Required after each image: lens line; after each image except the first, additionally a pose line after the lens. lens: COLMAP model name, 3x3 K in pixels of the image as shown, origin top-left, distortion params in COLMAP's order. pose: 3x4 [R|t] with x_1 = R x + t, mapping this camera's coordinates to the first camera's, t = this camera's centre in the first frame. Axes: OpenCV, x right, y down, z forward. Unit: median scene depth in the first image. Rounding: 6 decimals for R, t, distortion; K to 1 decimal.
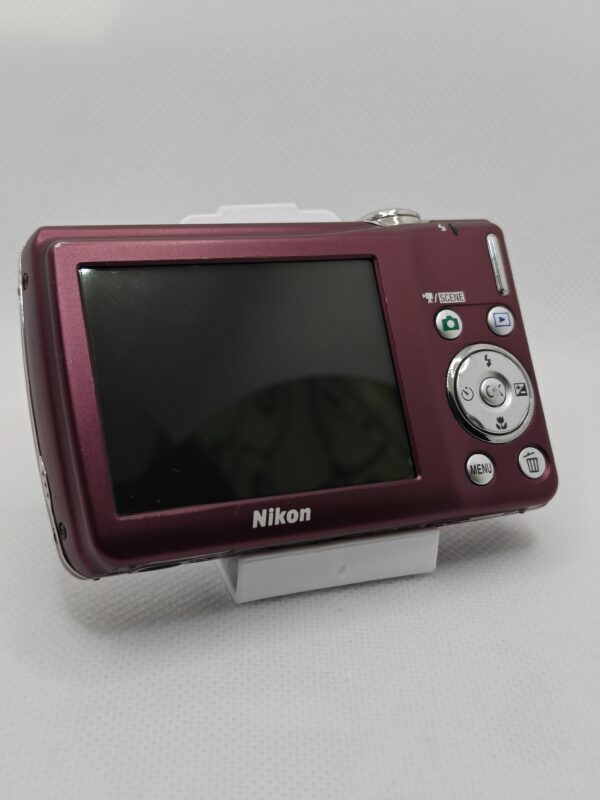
lens RADIAL K [[1125.5, 0, 303.4], [0, 1125.5, 448.3], [0, 0, 1]] dist [0.102752, 0.001206]
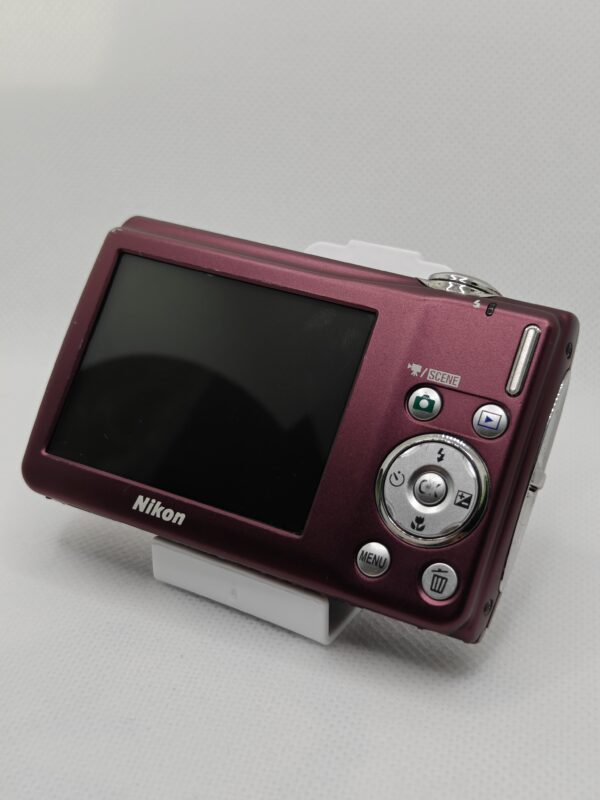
lens RADIAL K [[1093.6, 0, 300.0], [0, 1093.6, 400.0], [0, 0, 1]] dist [0.002830, 0.012553]
pose [[0.629177, 0.294313, -0.719386, 0.706674], [-0.335540, 0.937701, 0.090165, -0.159815], [0.701106, 0.184653, 0.688734, 0.320936]]
